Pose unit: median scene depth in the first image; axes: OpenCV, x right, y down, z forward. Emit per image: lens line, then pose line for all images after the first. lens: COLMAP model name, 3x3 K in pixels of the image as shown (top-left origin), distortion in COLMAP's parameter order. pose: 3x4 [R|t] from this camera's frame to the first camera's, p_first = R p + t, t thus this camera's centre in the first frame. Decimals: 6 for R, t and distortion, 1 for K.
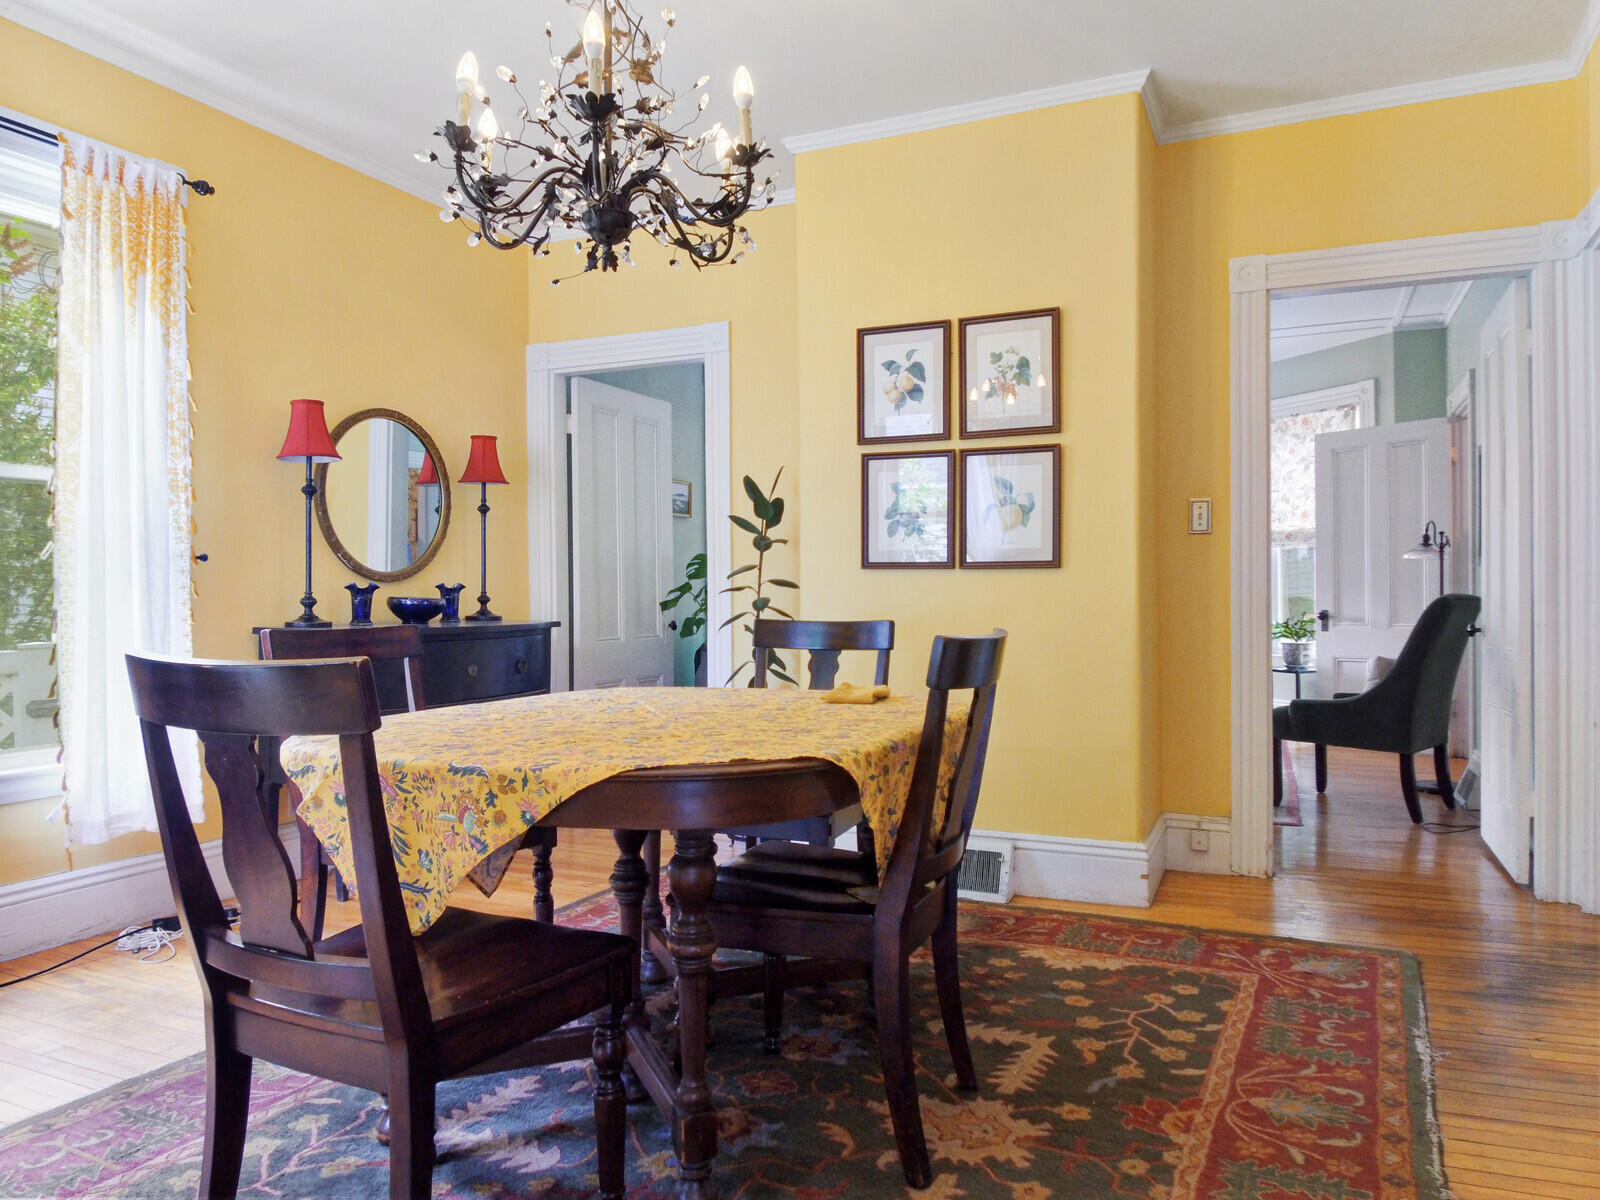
lens RADIAL K [[1120.1, 0, 799.8], [0, 1120.1, 600.6], [0, 0, 1]] dist [0.004228, 0.001195]
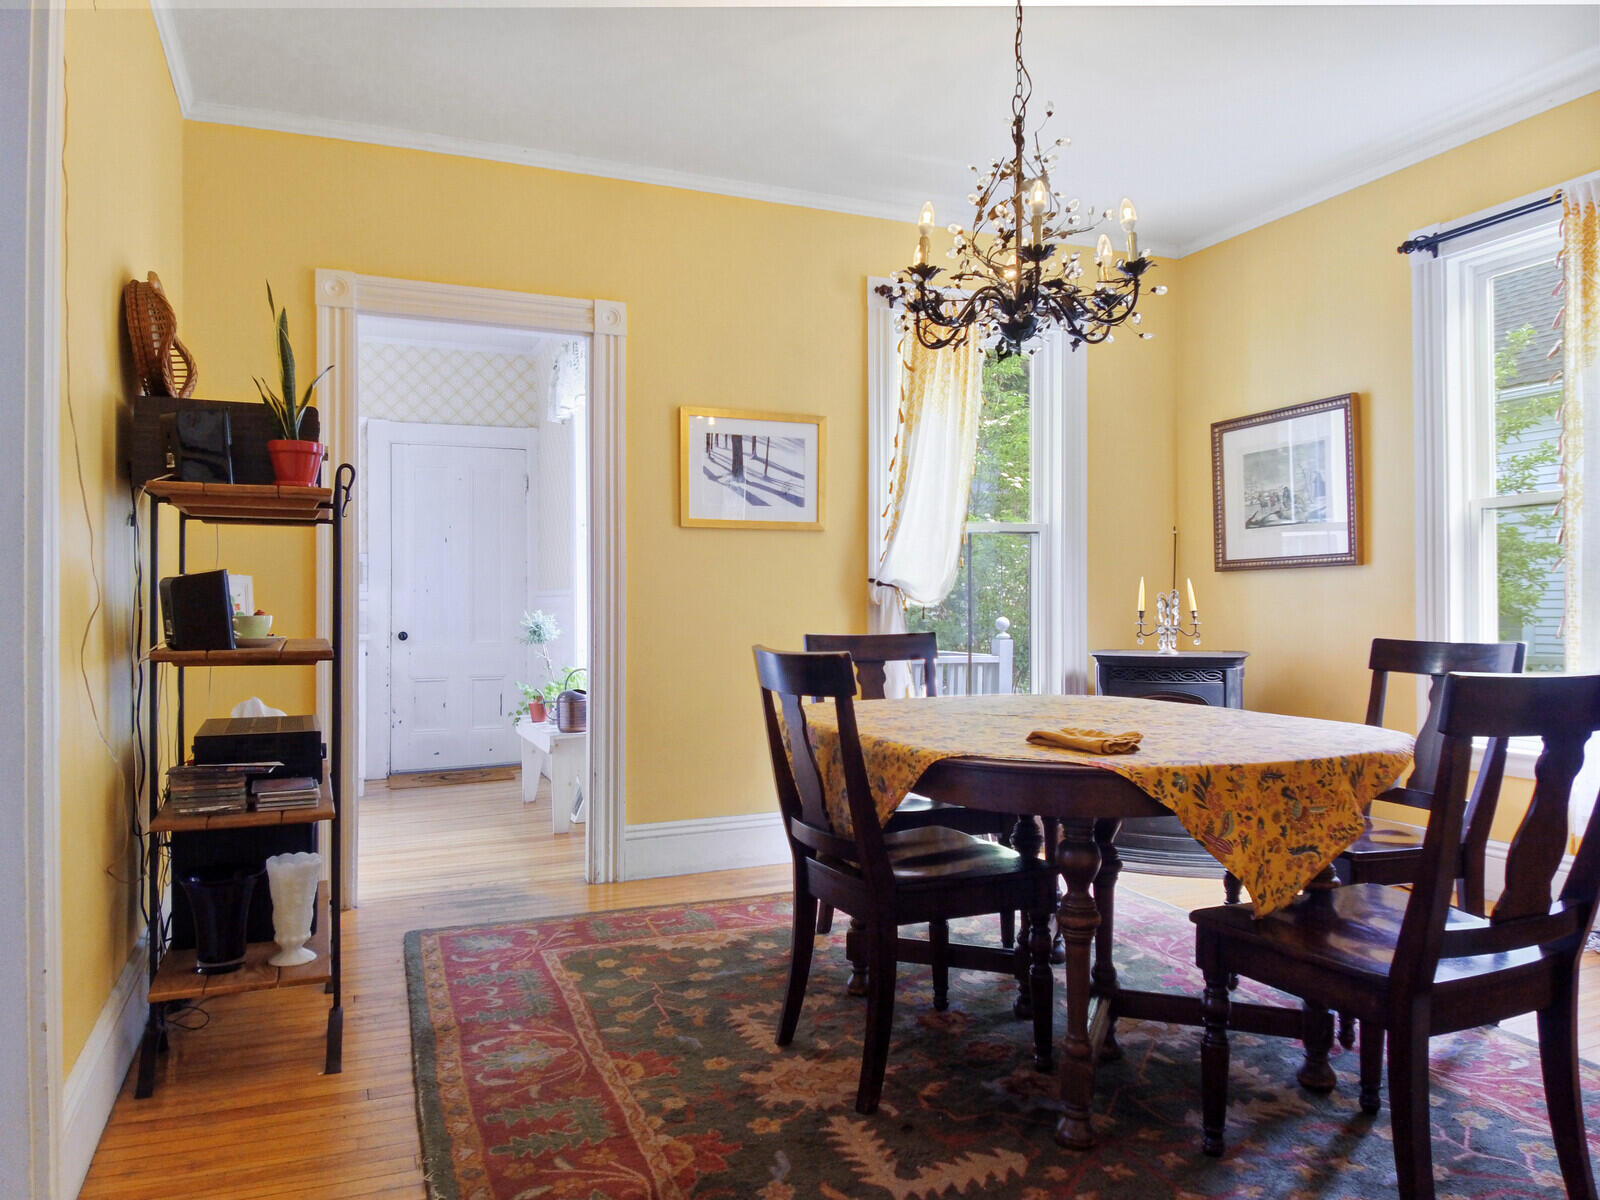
lens RADIAL K [[1120.1, 0, 799.2], [0, 1120.1, 604.0], [0, 0, 1]] dist [0.004228, 0.001195]
pose [[-0.686069, -0.002374, -0.727533, 0.962814], [0.005952, 0.999943, -0.008876, -0.005857], [0.727512, -0.010420, -0.686016, 1.725921]]
